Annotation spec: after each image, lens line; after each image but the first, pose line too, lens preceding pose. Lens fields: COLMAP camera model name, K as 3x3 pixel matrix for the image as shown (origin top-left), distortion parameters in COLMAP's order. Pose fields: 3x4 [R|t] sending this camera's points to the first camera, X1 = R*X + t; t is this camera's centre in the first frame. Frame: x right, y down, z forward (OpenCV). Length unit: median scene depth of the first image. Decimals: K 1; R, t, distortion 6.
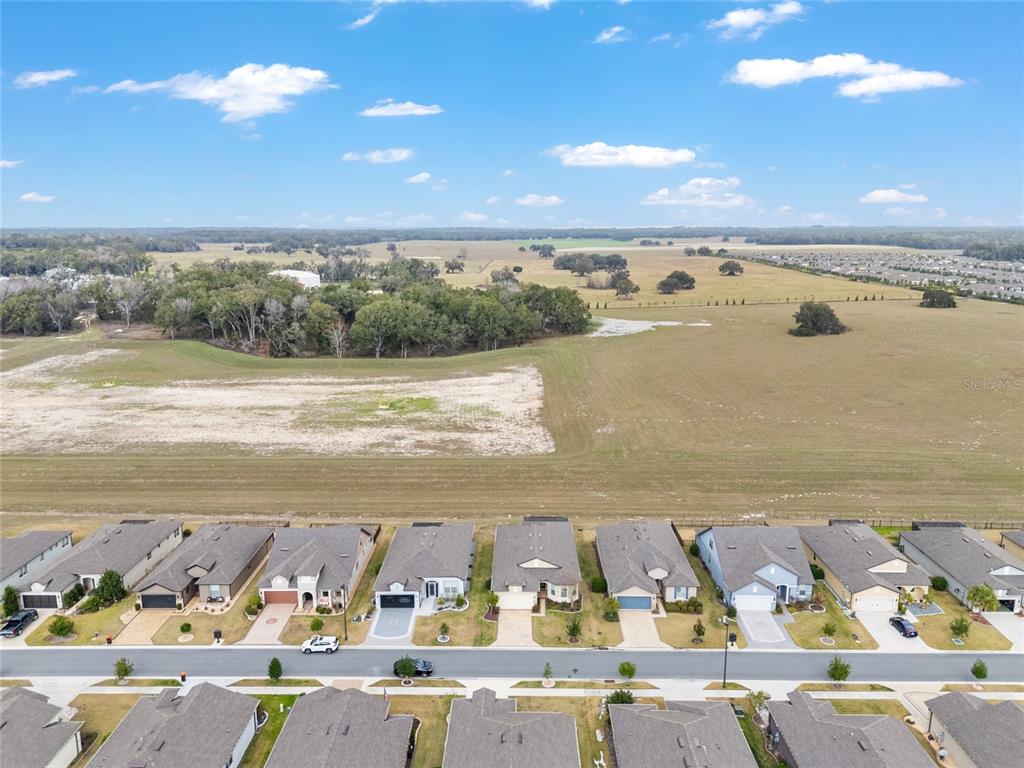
lens RADIAL K [[753.8, 0, 512.0], [0, 753.8, 384.0], [0, 0, 1]] dist [0.104442, -0.123405]
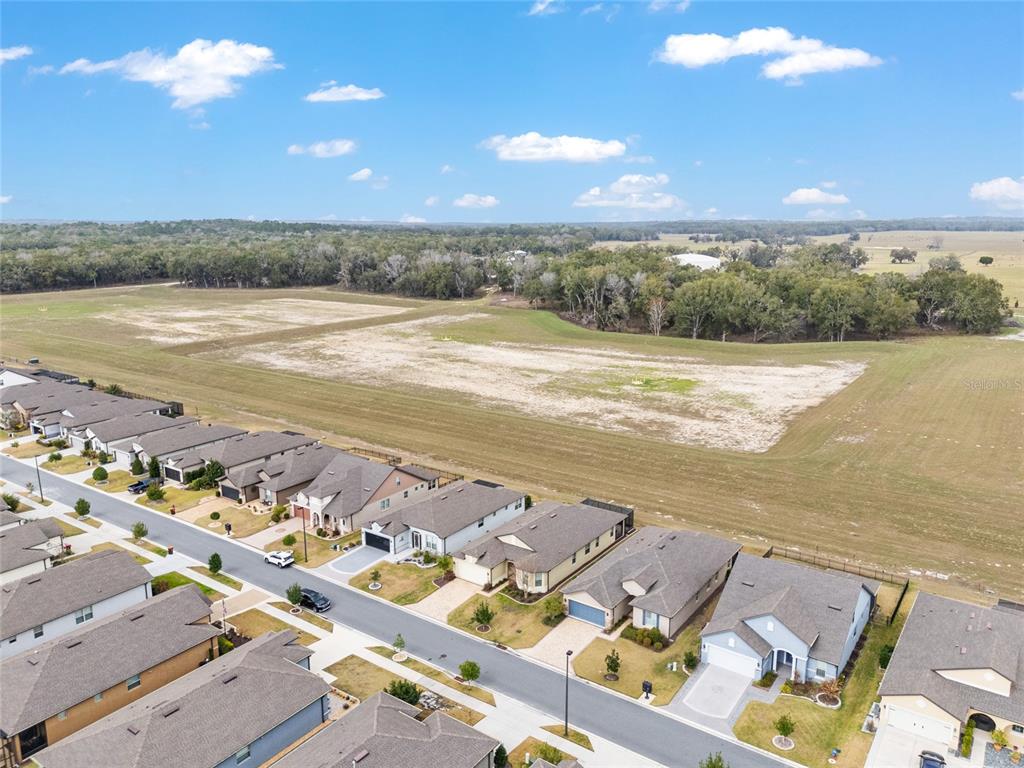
lens RADIAL K [[753.8, 0, 512.0], [0, 753.8, 384.0], [0, 0, 1]] dist [0.104442, -0.123405]
pose [[0.818989, 0.119407, -0.561247, 0.294126], [-0.115401, 0.992399, 0.042738, 0.011760], [0.562084, 0.029767, 0.826544, 0.159019]]
